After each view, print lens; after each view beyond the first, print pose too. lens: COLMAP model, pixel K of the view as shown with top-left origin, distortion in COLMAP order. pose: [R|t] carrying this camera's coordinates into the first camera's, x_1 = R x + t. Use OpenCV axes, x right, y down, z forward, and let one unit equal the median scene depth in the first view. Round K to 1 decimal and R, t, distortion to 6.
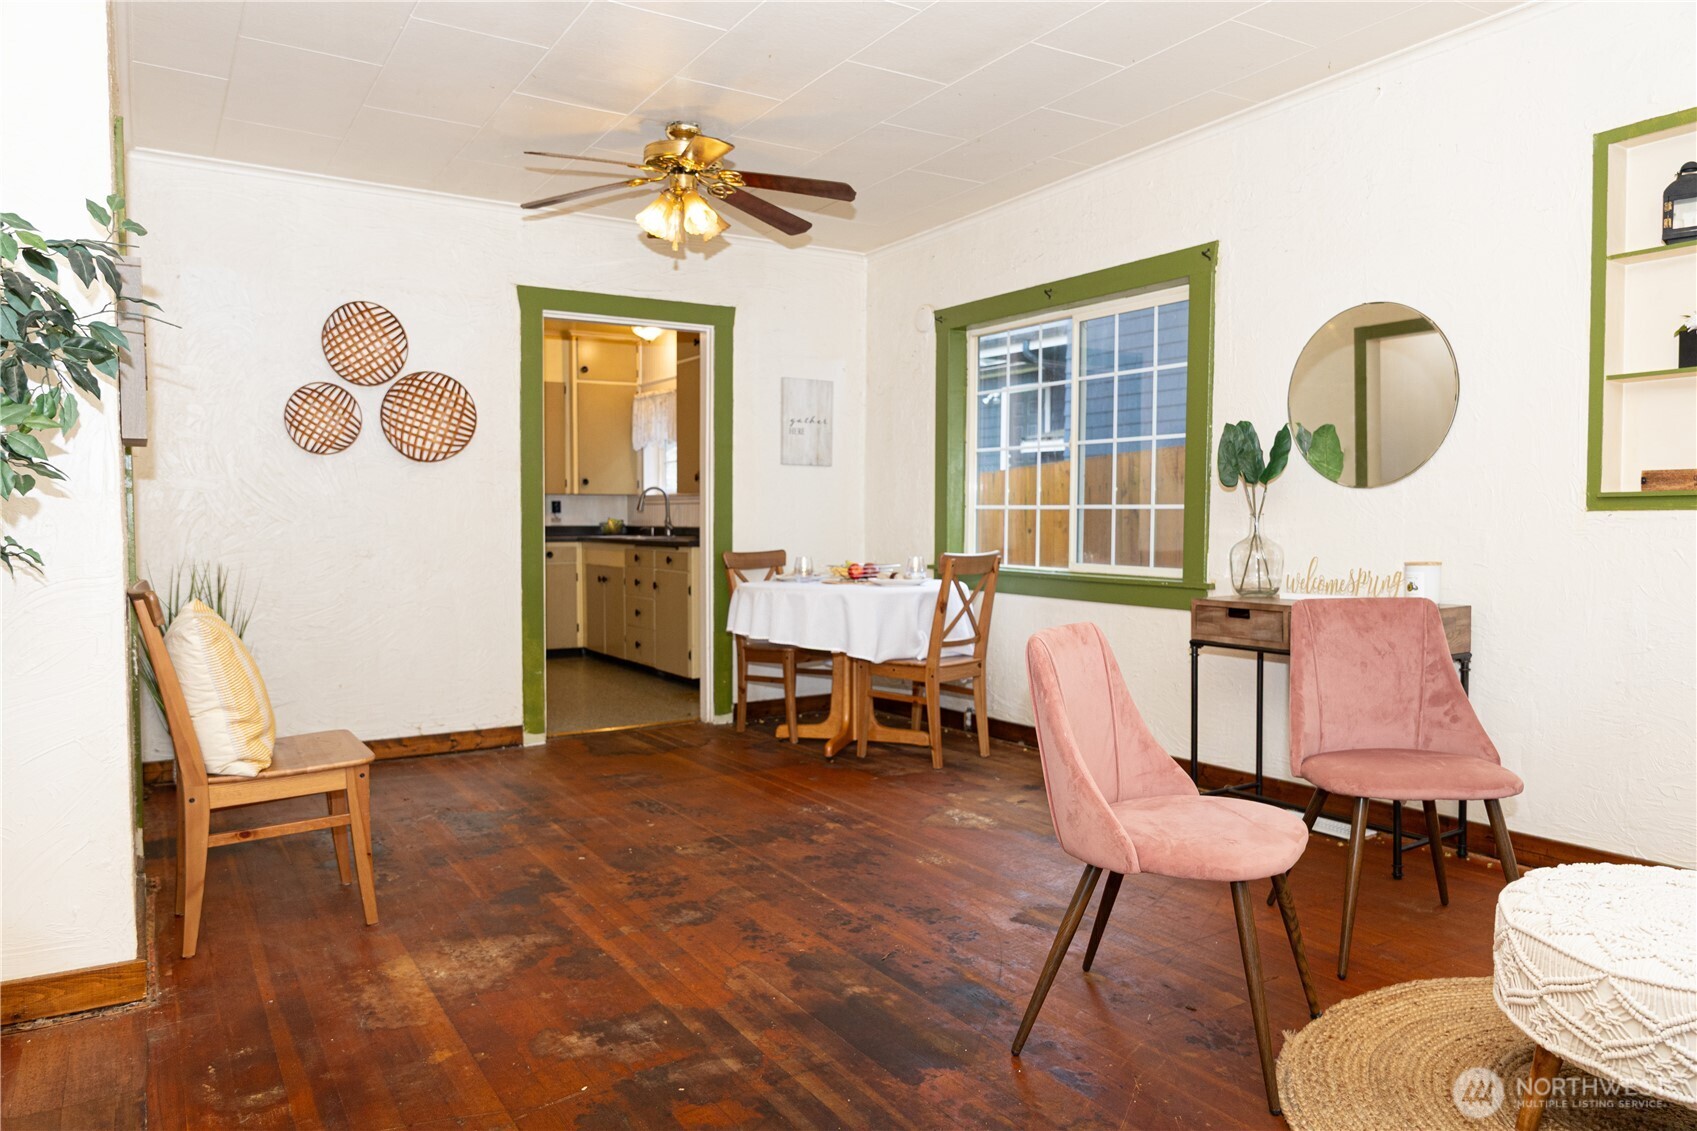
lens RADIAL K [[1132.5, 0, 844.2], [0, 1132.5, 555.4], [0, 0, 1]] dist [0.005298, -0.011971]
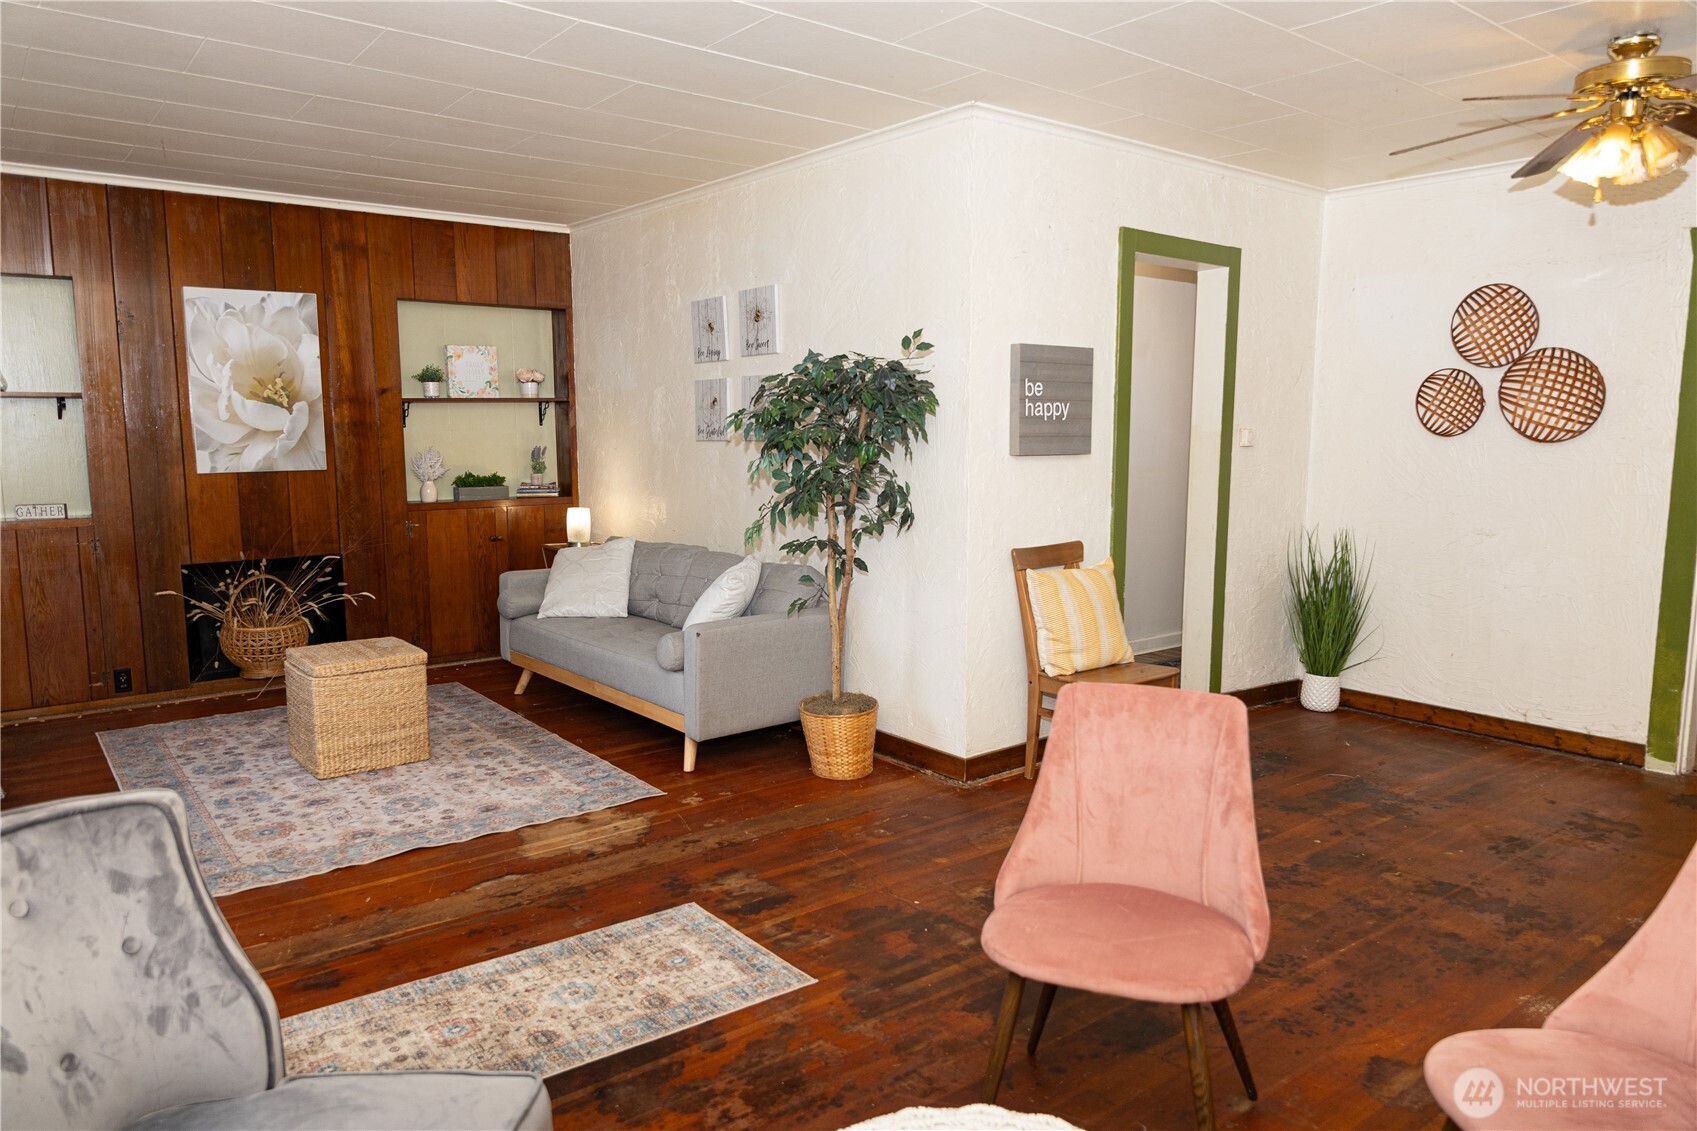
lens RADIAL K [[1132.5, 0, 850.8], [0, 1132.5, 566.6], [0, 0, 1]] dist [0.005298, -0.011971]
pose [[0.112450, 0.120166, -0.986365, 0.667720], [-0.041713, 0.992356, 0.116141, -0.083935], [0.992781, 0.028084, 0.116603, 0.397548]]
